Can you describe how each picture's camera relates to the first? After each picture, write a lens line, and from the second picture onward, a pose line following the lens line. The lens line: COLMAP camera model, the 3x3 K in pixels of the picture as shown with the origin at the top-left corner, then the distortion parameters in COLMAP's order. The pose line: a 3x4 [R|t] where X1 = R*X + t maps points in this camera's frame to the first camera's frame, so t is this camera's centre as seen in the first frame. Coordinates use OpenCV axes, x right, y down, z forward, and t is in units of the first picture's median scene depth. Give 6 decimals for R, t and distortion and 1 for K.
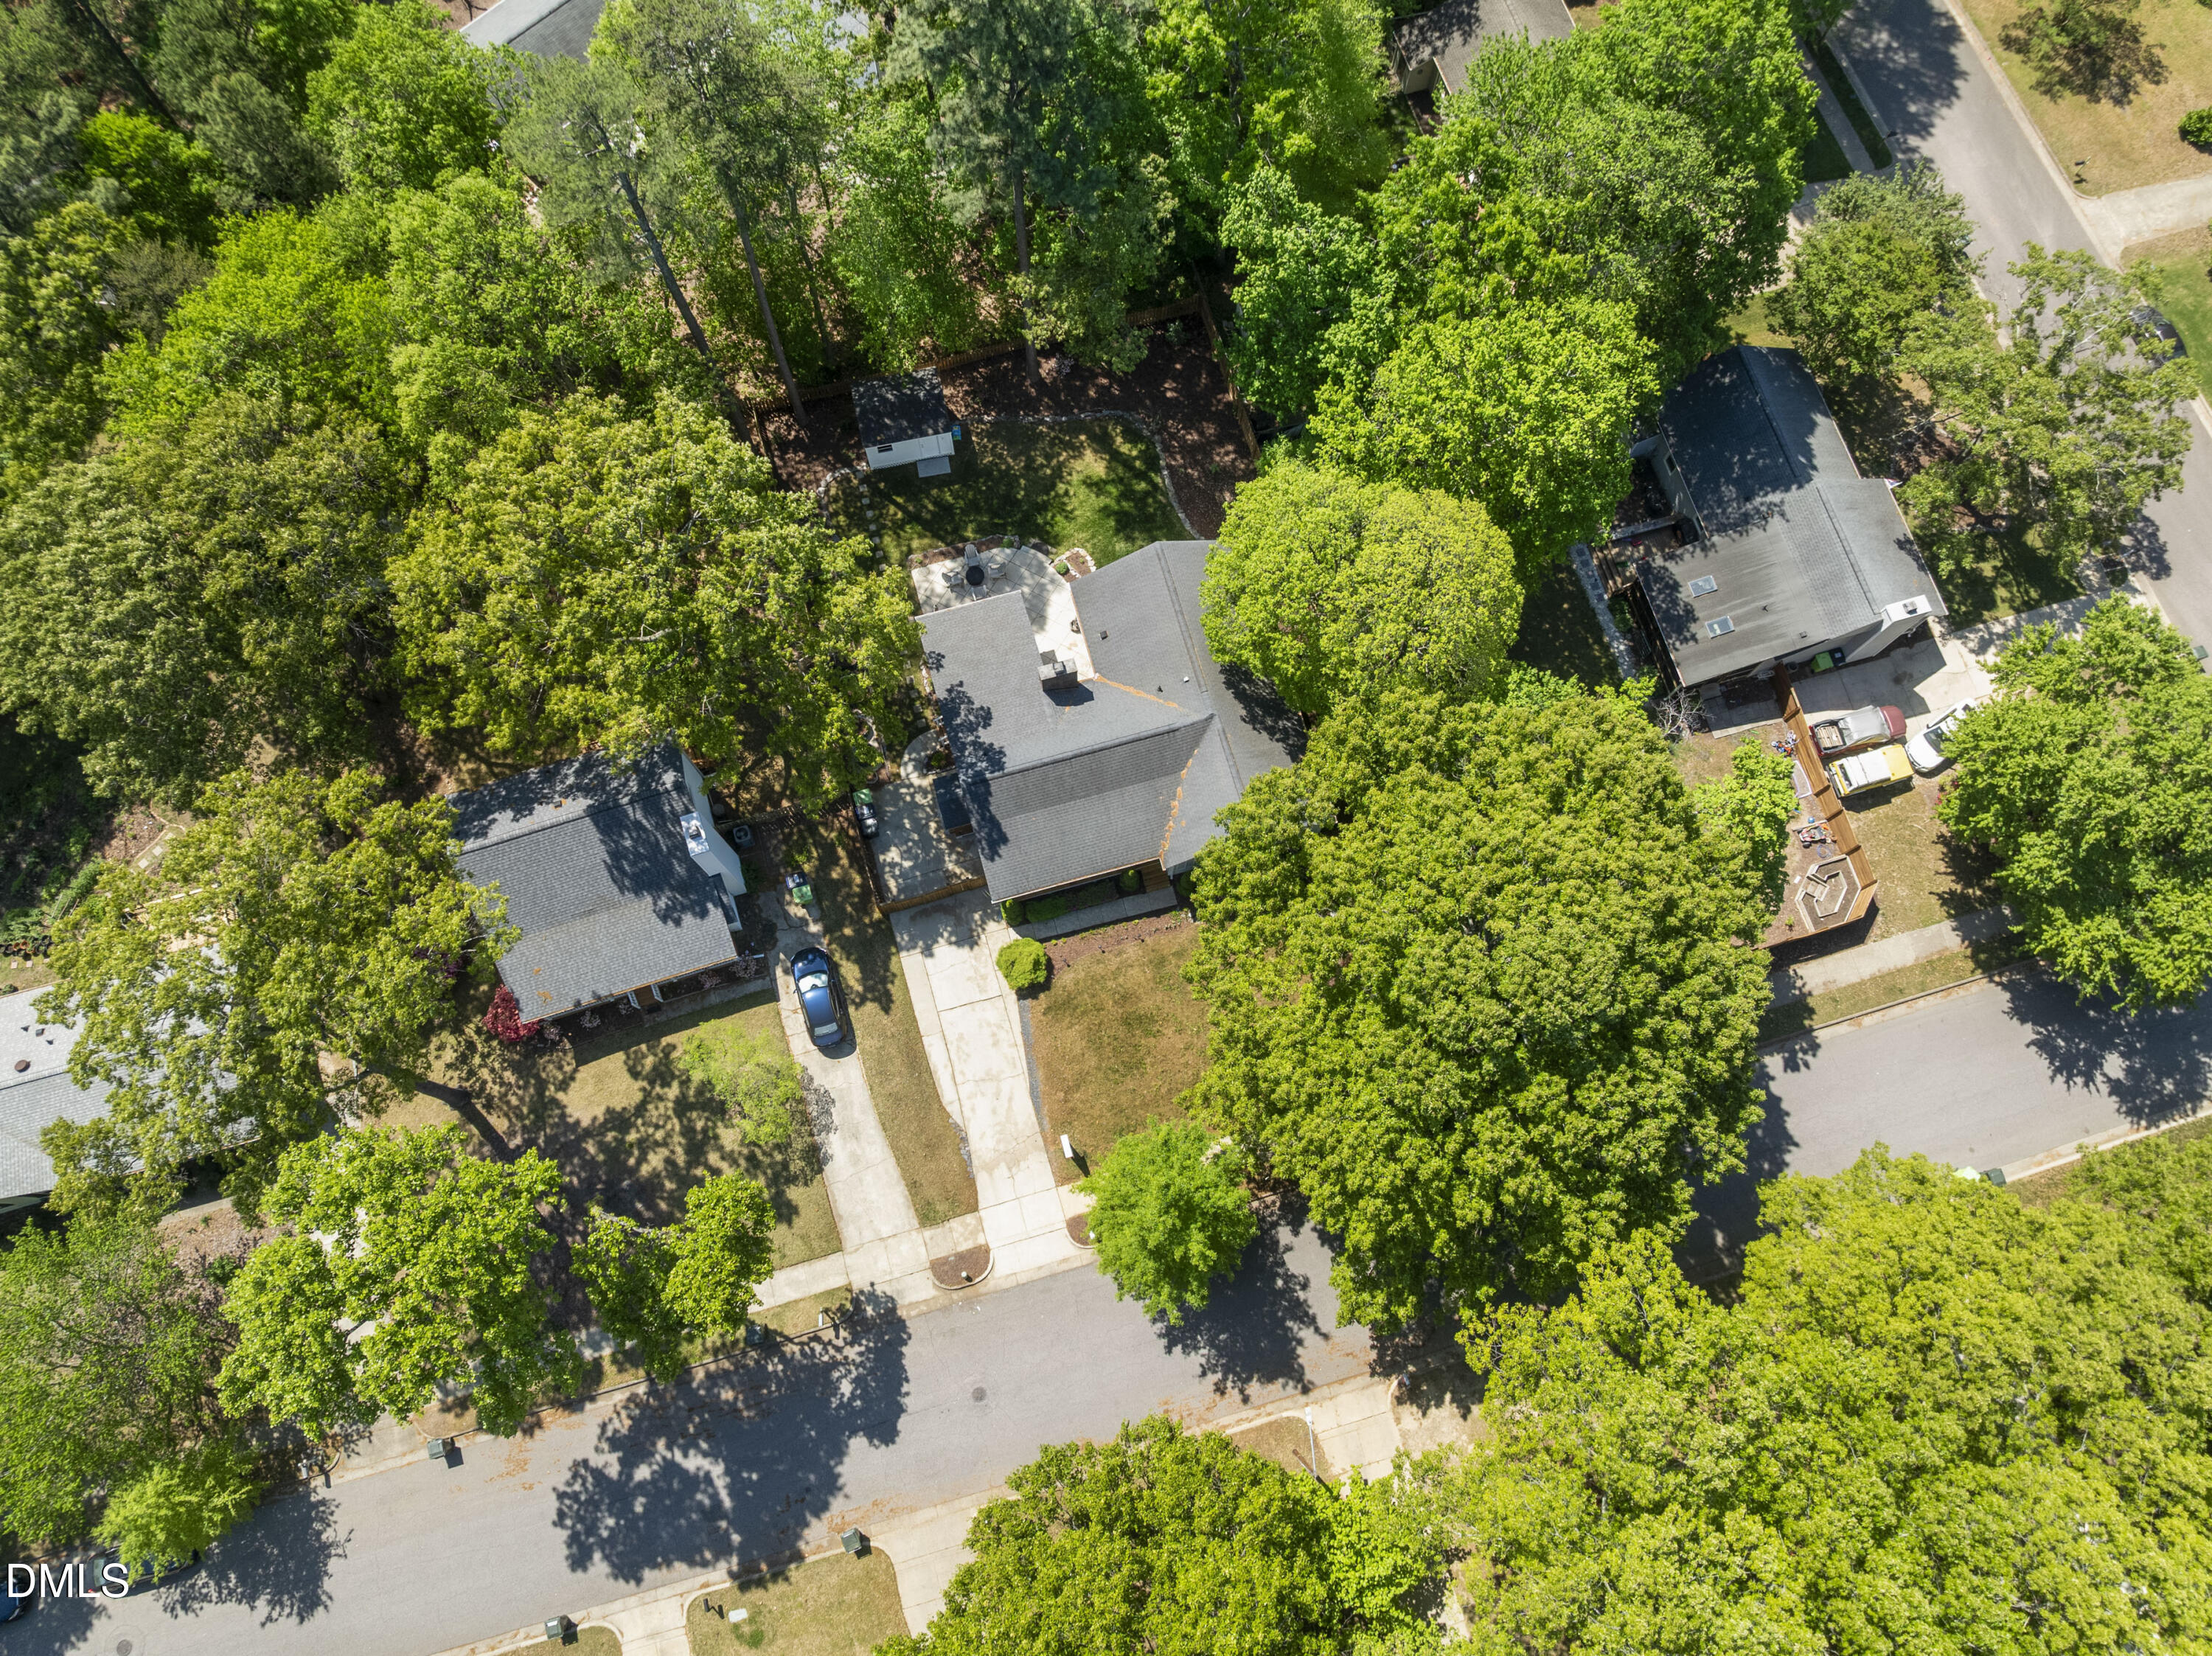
lens RADIAL K [[1568.0, 0, 1115.8], [0, 1568.0, 829.5], [0, 0, 1]] dist [-0.055663, 0.024581]
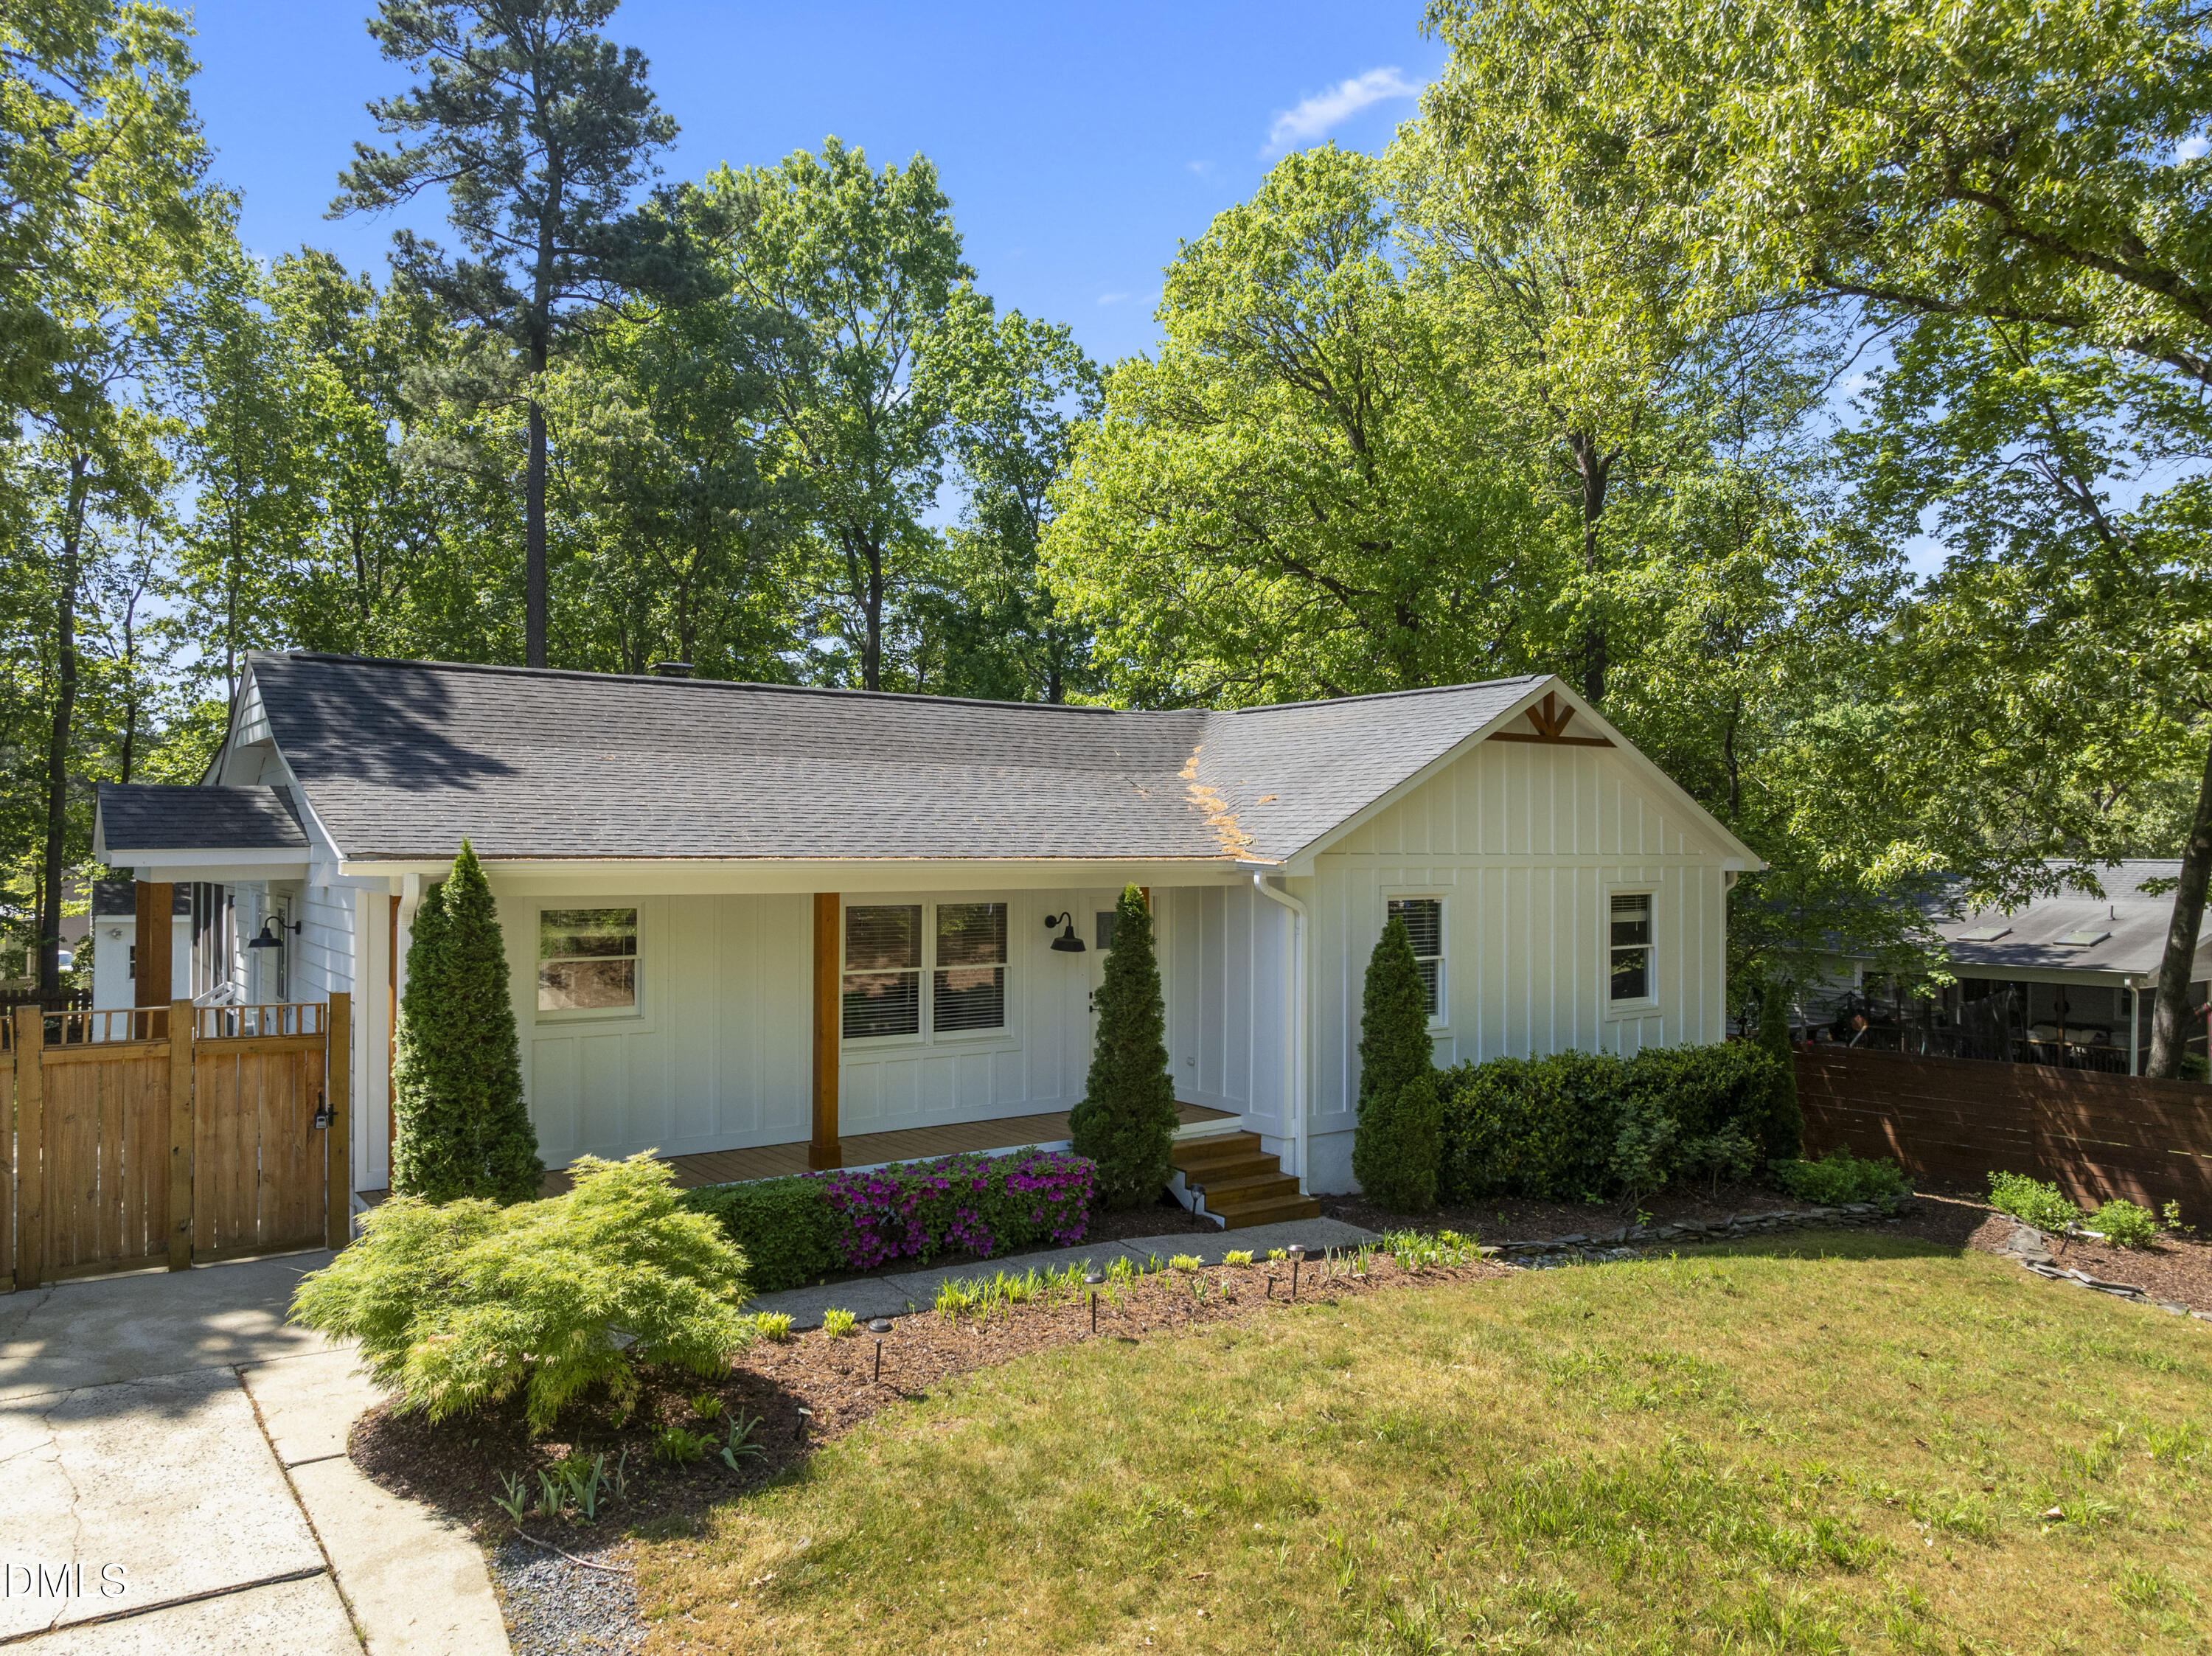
lens RADIAL K [[1568.0, 0, 1102.7], [0, 1568.0, 838.1], [0, 0, 1]] dist [-0.055663, 0.024581]
pose [[0.937761, 0.008125, 0.347186, -0.062824], [0.335021, 0.242121, -0.910570, 0.206847], [-0.091459, 0.970212, 0.224330, 0.968047]]
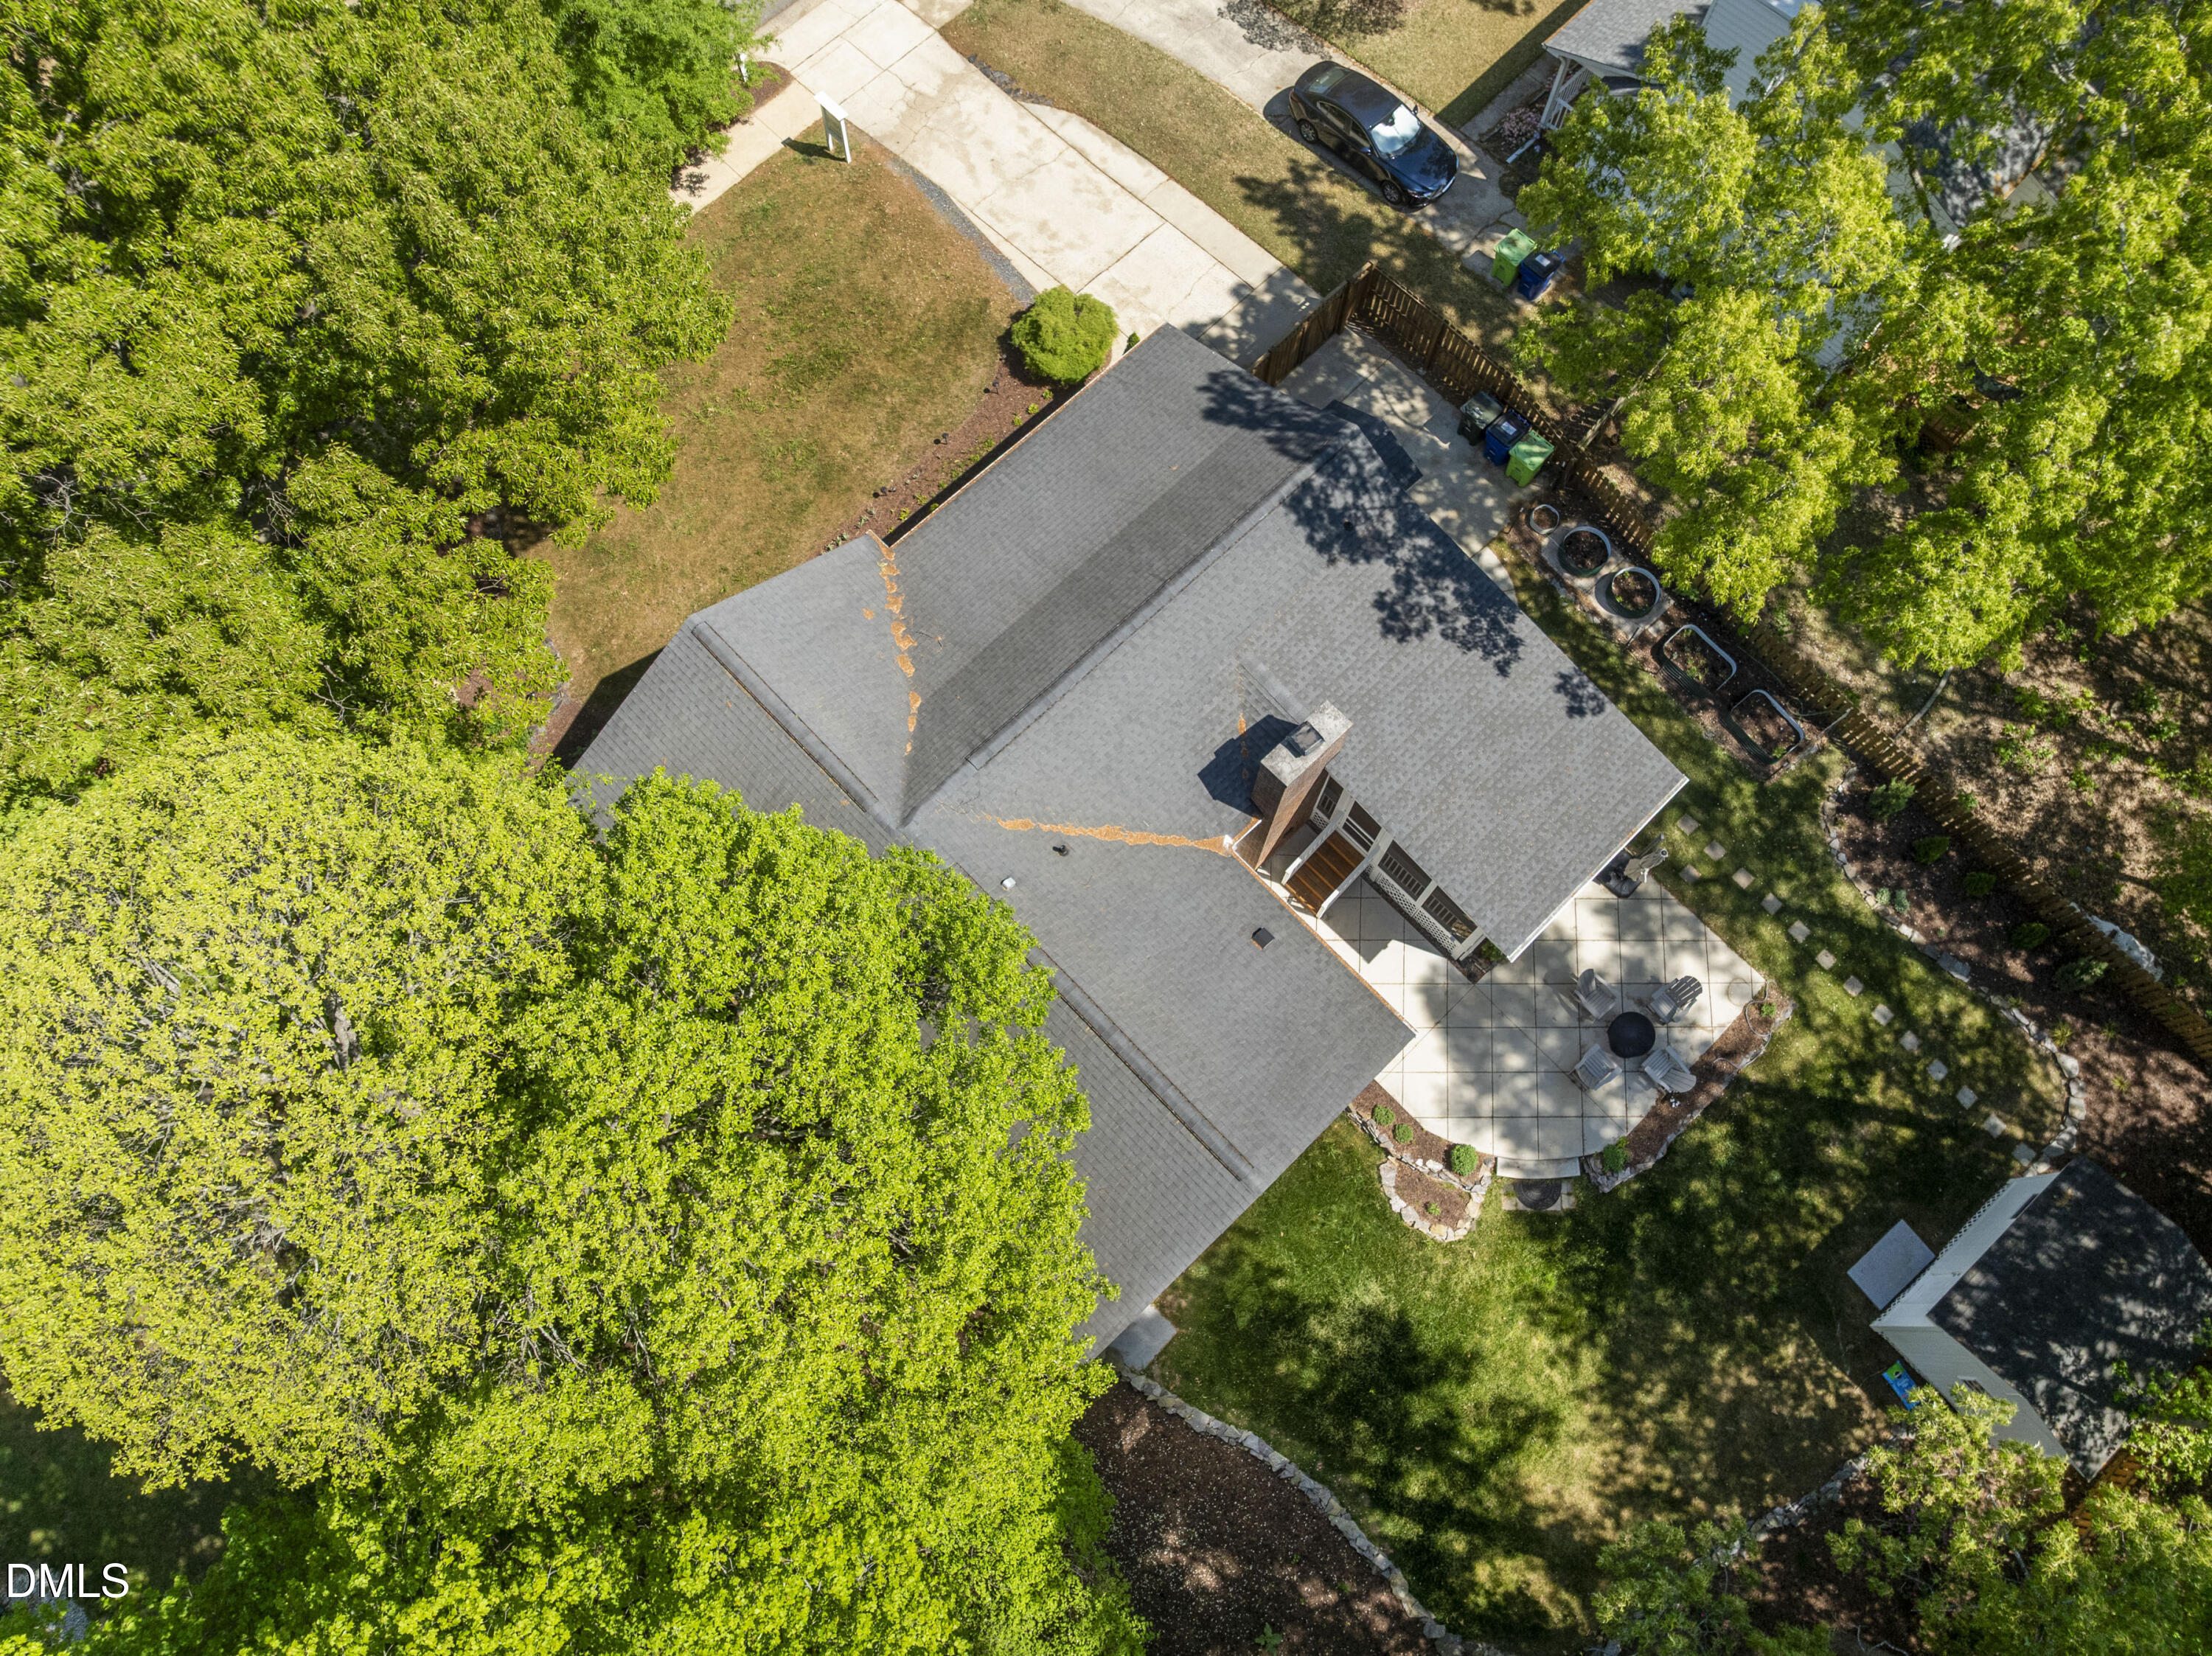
lens RADIAL K [[1568.0, 0, 1108.3], [0, 1568.0, 810.6], [0, 0, 1]] dist [-0.055663, 0.024581]
pose [[-0.880952, 0.449699, -0.147289, 0.073296], [-0.457081, -0.728107, 0.510819, -0.297561], [0.122473, 0.517330, 0.846977, 0.681039]]
